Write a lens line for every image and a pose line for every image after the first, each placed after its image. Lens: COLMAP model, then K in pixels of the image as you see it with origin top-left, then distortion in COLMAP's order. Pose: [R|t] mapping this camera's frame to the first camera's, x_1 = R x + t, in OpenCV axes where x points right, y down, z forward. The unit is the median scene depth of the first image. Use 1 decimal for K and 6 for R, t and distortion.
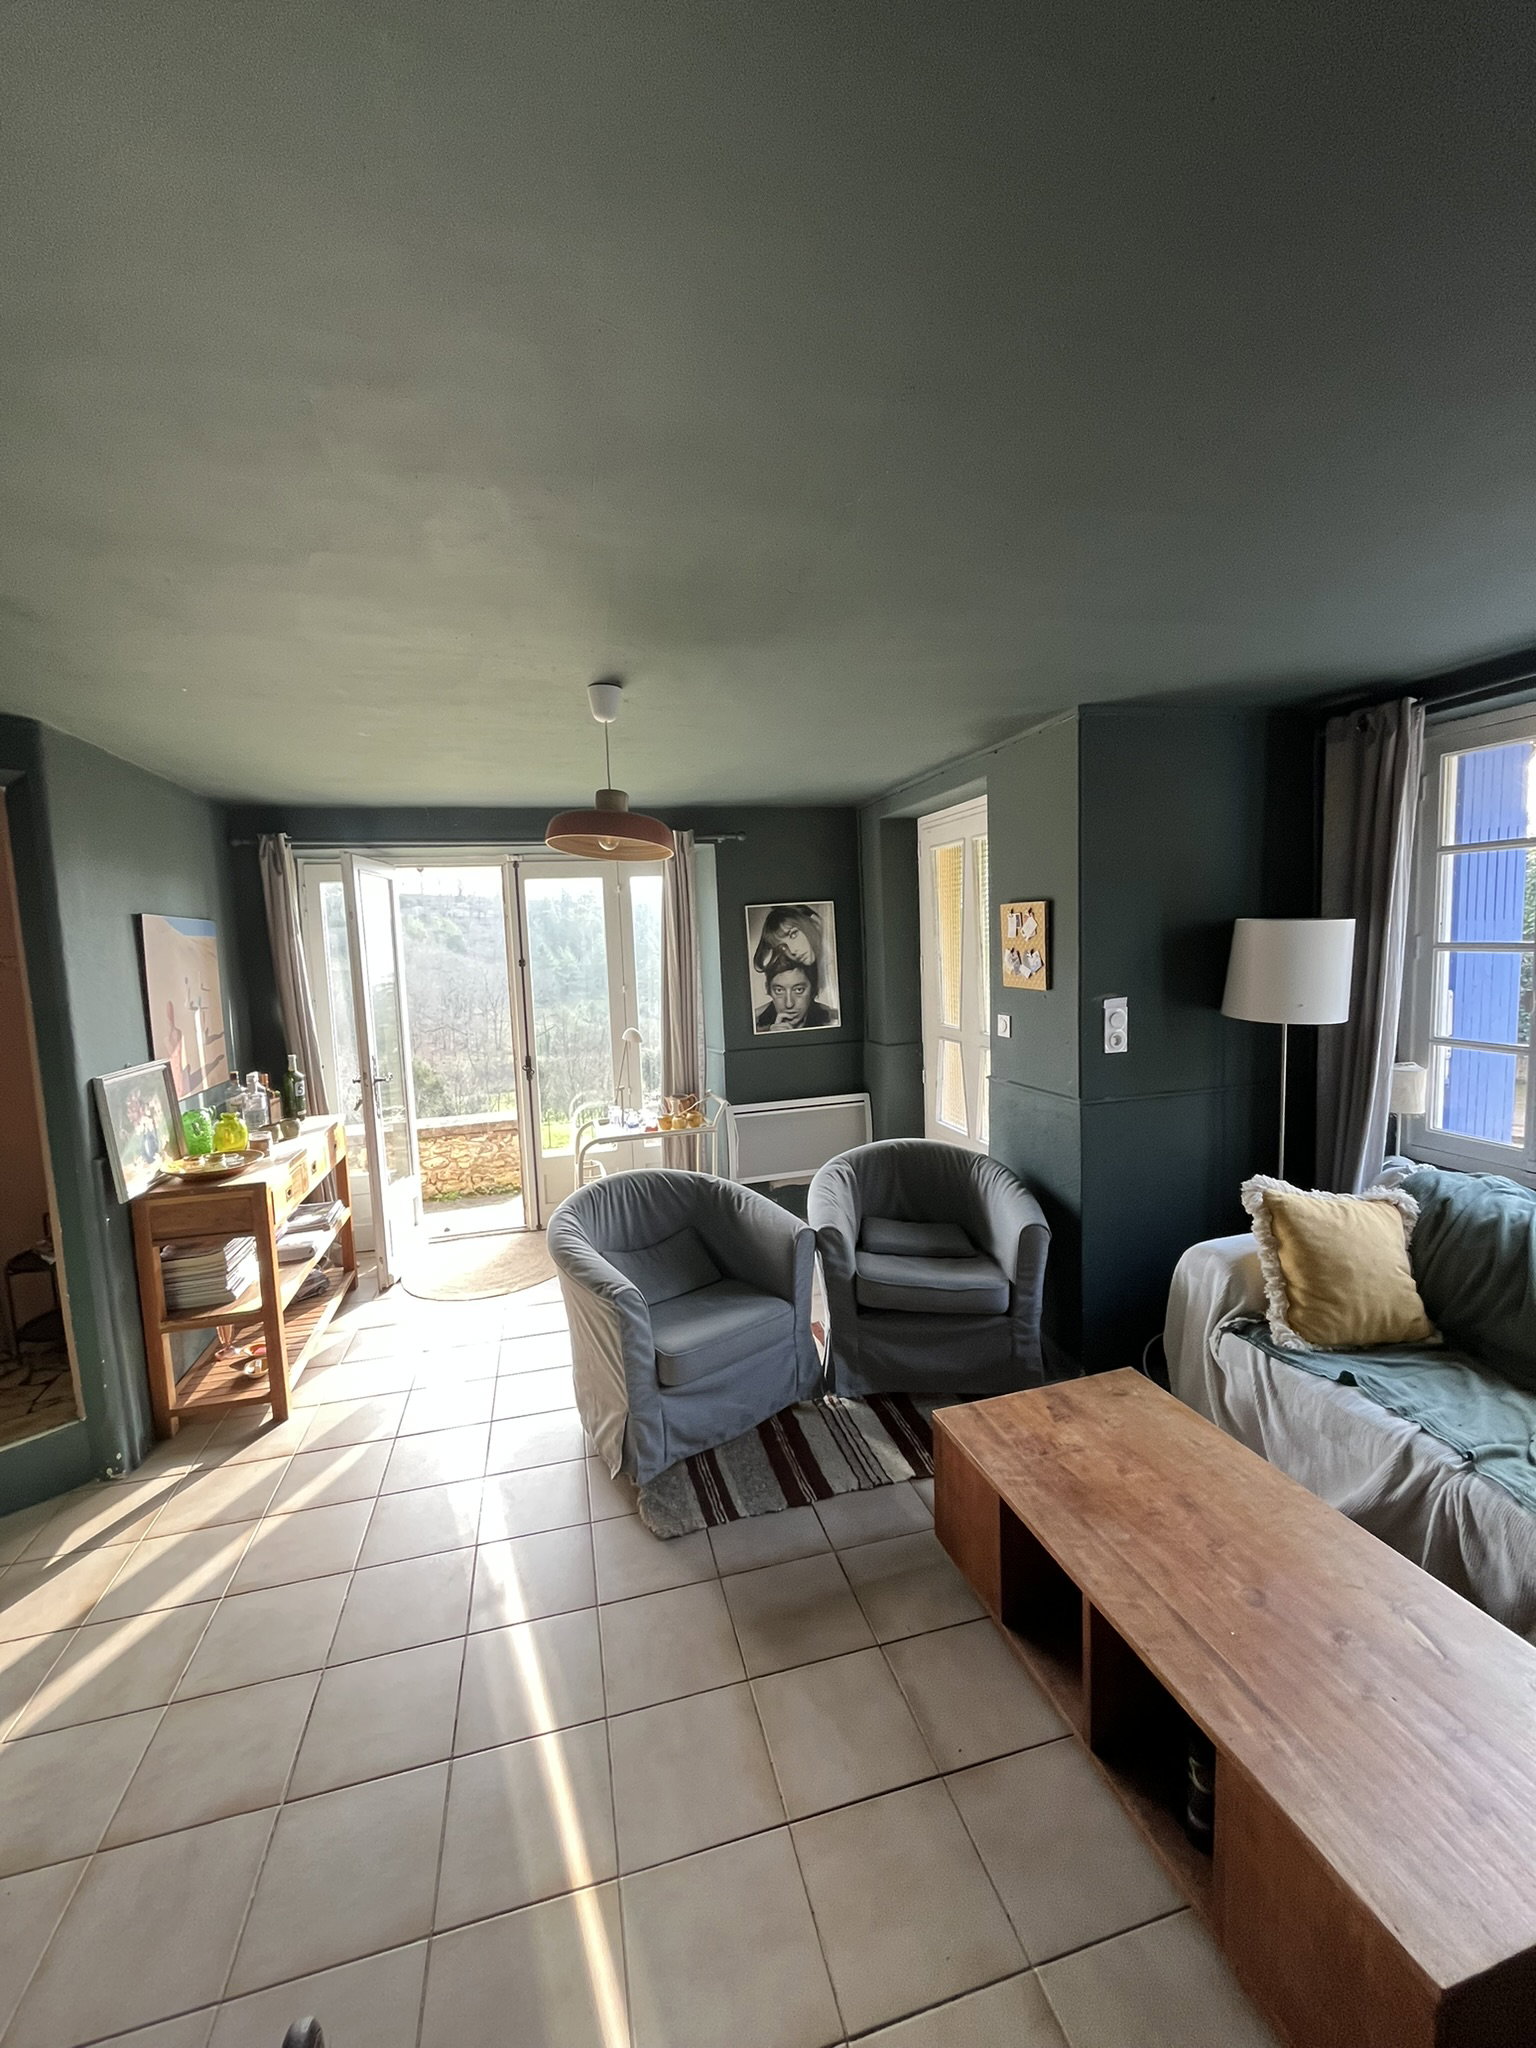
lens RADIAL K [[815.3, 0, 770.3], [0, 815.3, 1020.0], [0, 0, 1]] dist [-0.002587, -0.000652]
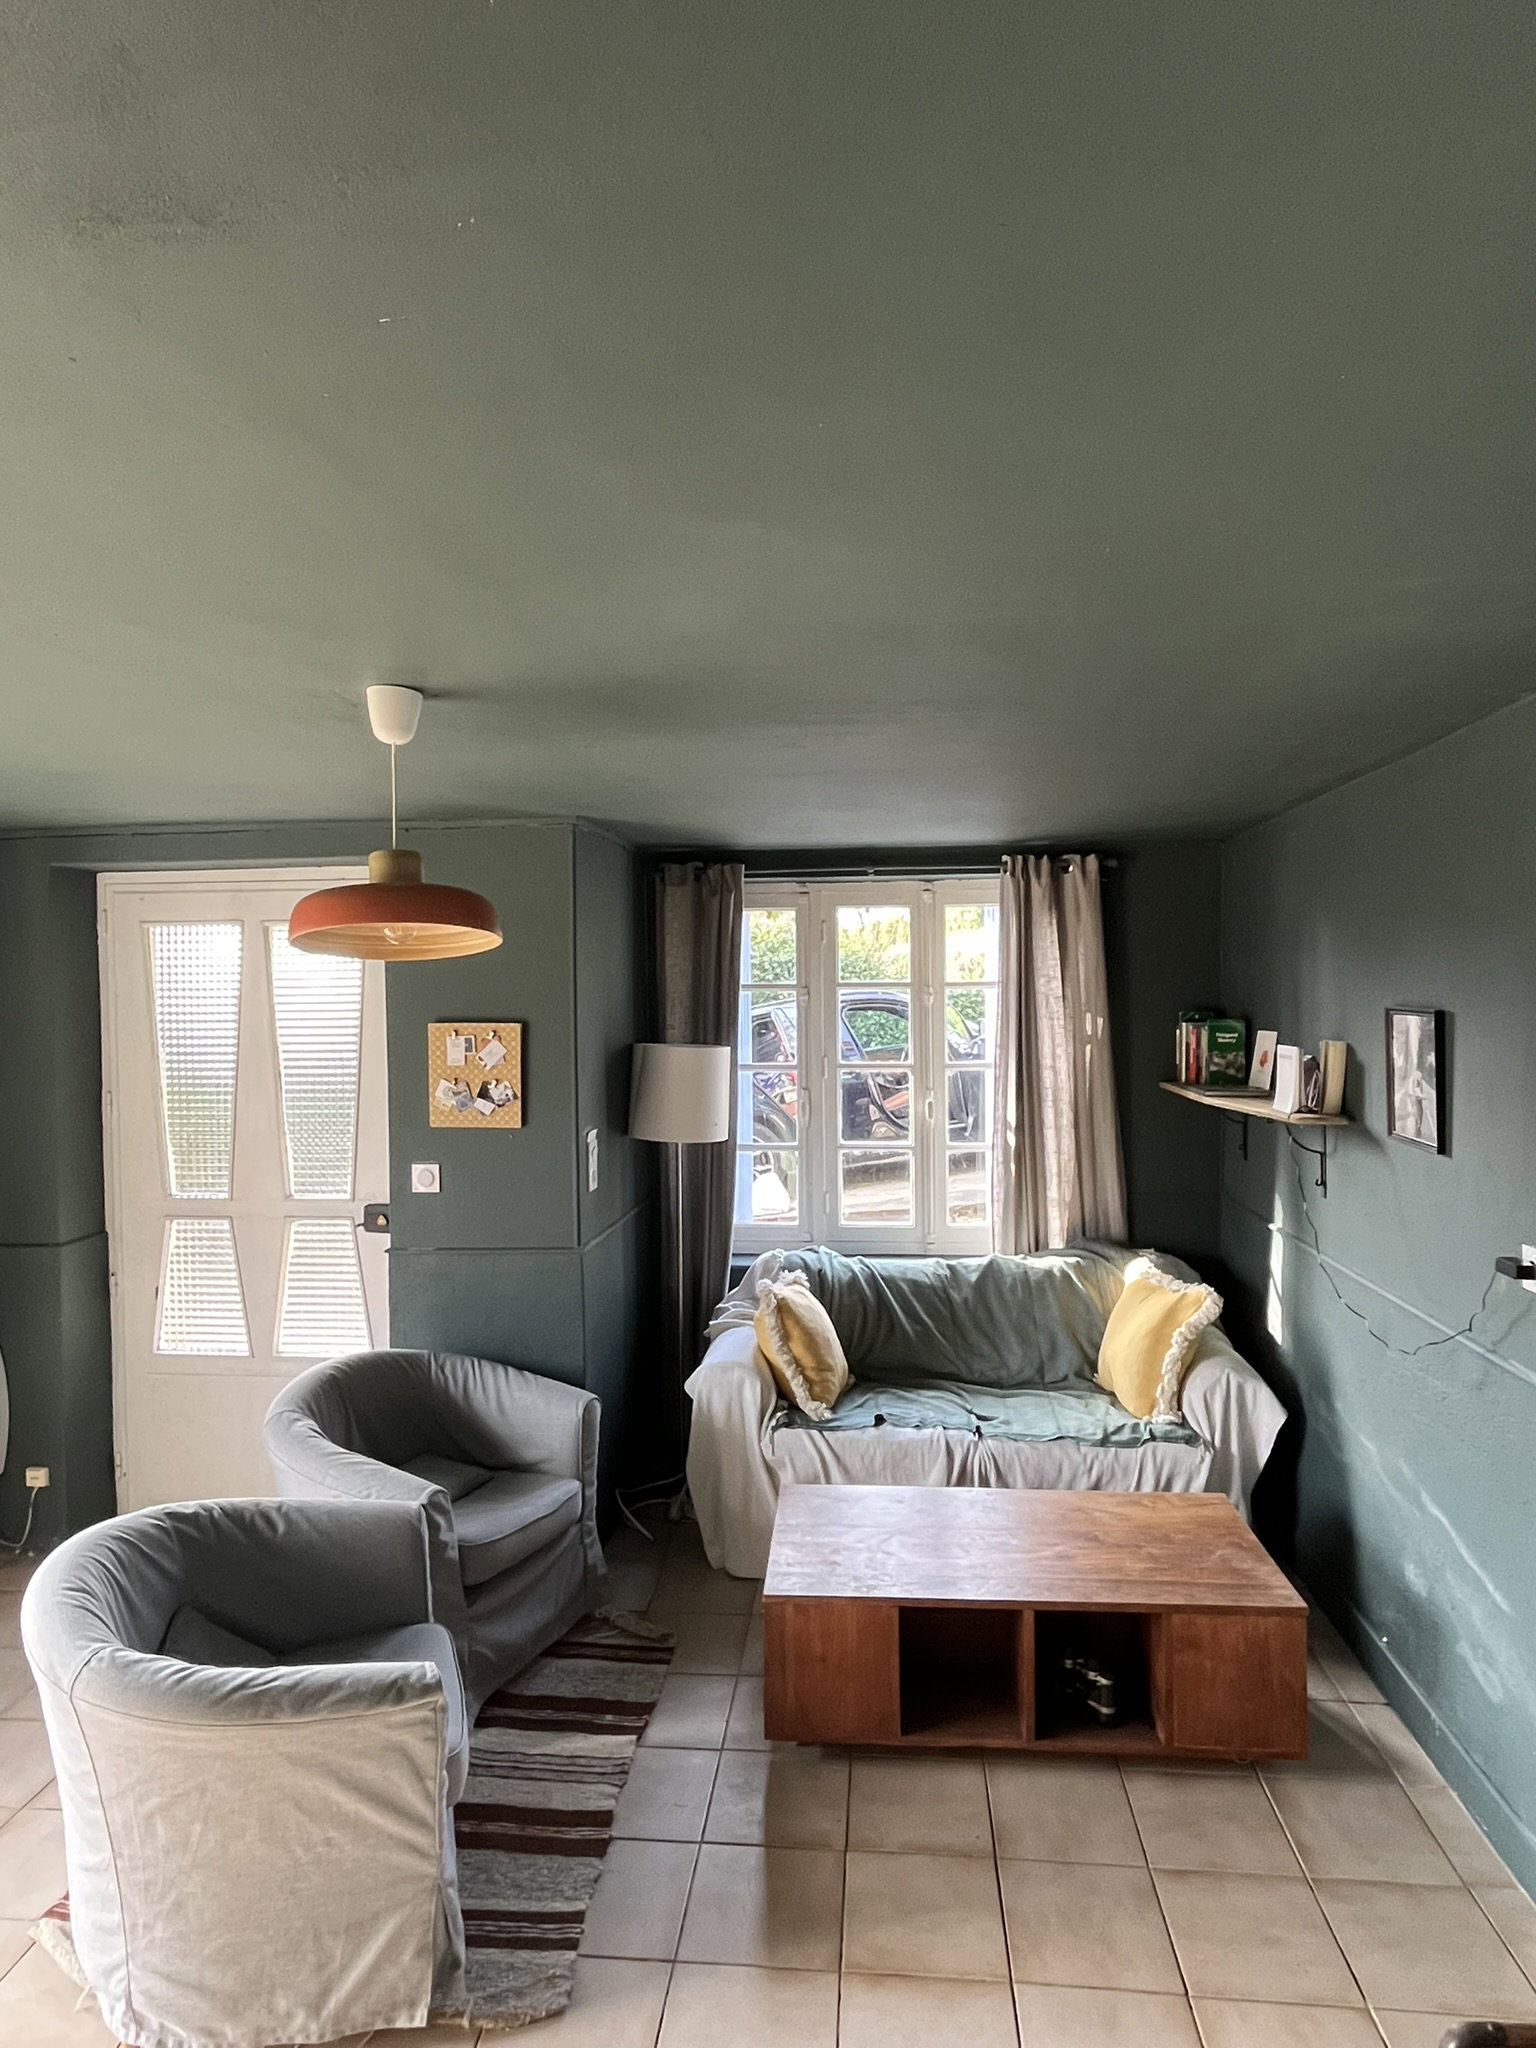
lens RADIAL K [[1161.0, 0, 772.3], [0, 1161.0, 1024.0], [0, 0, 1]] dist [0.007568, 0.001404]
pose [[0.354450, 0.014725, 0.934959, -0.849650], [0.090031, 0.994693, -0.049797, -0.072383], [-0.930731, 0.101826, 0.351243, 0.391435]]
